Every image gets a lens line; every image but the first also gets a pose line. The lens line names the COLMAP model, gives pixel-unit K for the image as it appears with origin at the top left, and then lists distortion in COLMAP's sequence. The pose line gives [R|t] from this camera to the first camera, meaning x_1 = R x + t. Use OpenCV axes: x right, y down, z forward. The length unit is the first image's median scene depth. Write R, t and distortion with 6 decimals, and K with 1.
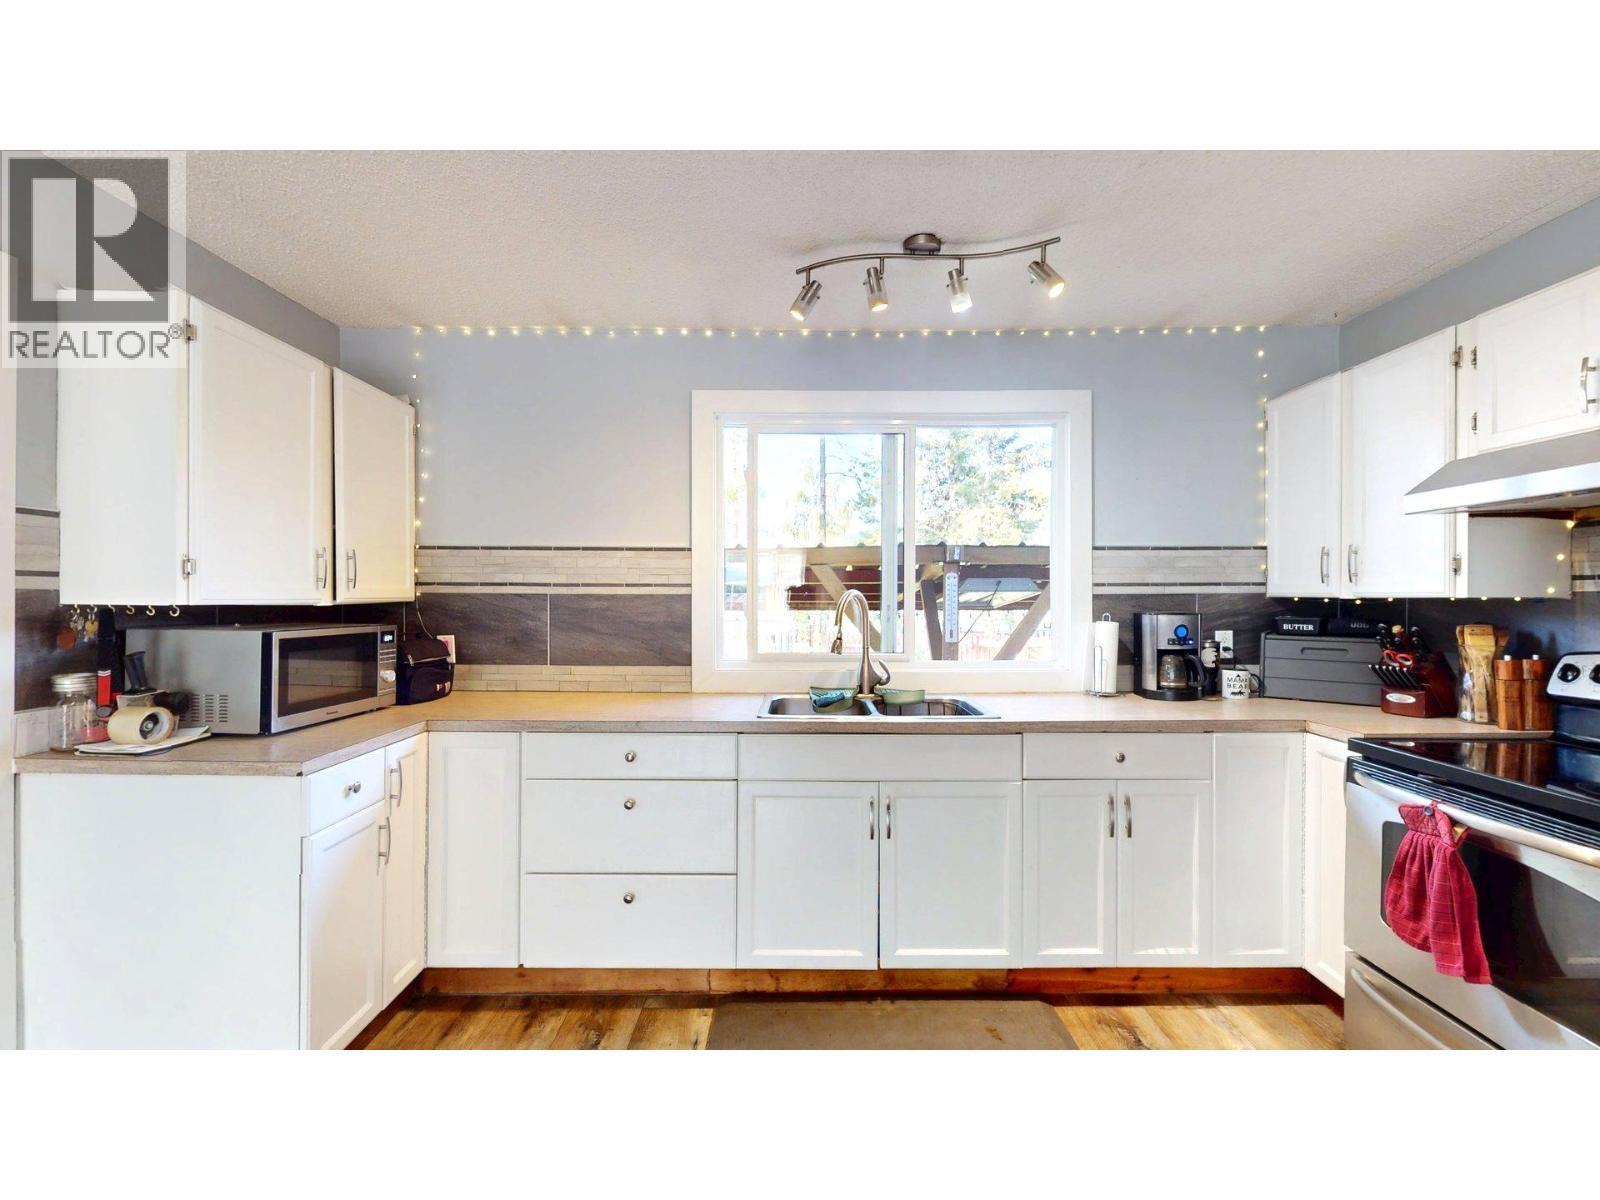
lens RADIAL K [[659.4, 0, 801.1], [0, 659.4, 598.6], [0, 0, 1]] dist [-0.004190, 0.001089]
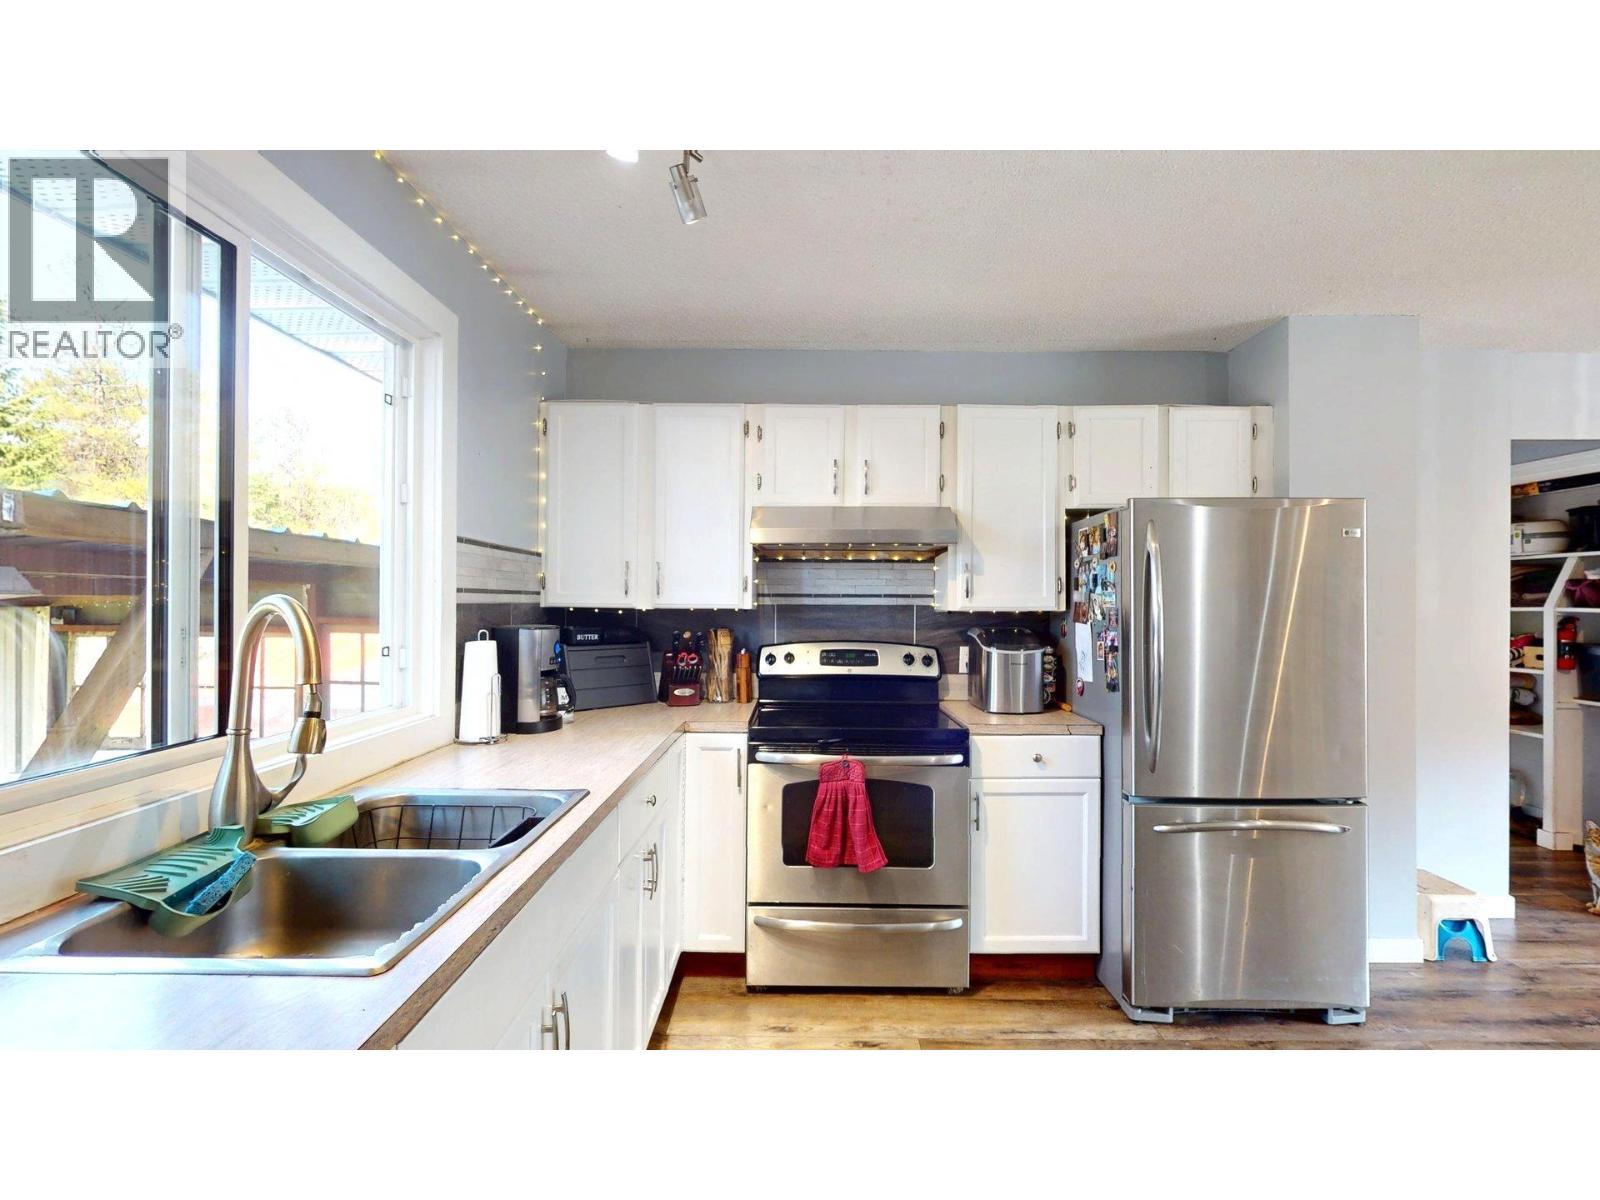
lens RADIAL K [[744.5, 0, 799.2], [0, 744.5, 603.2], [0, 0, 1]] dist [0.002835, 0.000078]
pose [[0.006235, 0.003539, 0.999974, -0.440263], [-0.001485, 0.999993, -0.003529, -0.006126], [-0.999979, -0.001463, 0.006240, 0.762664]]
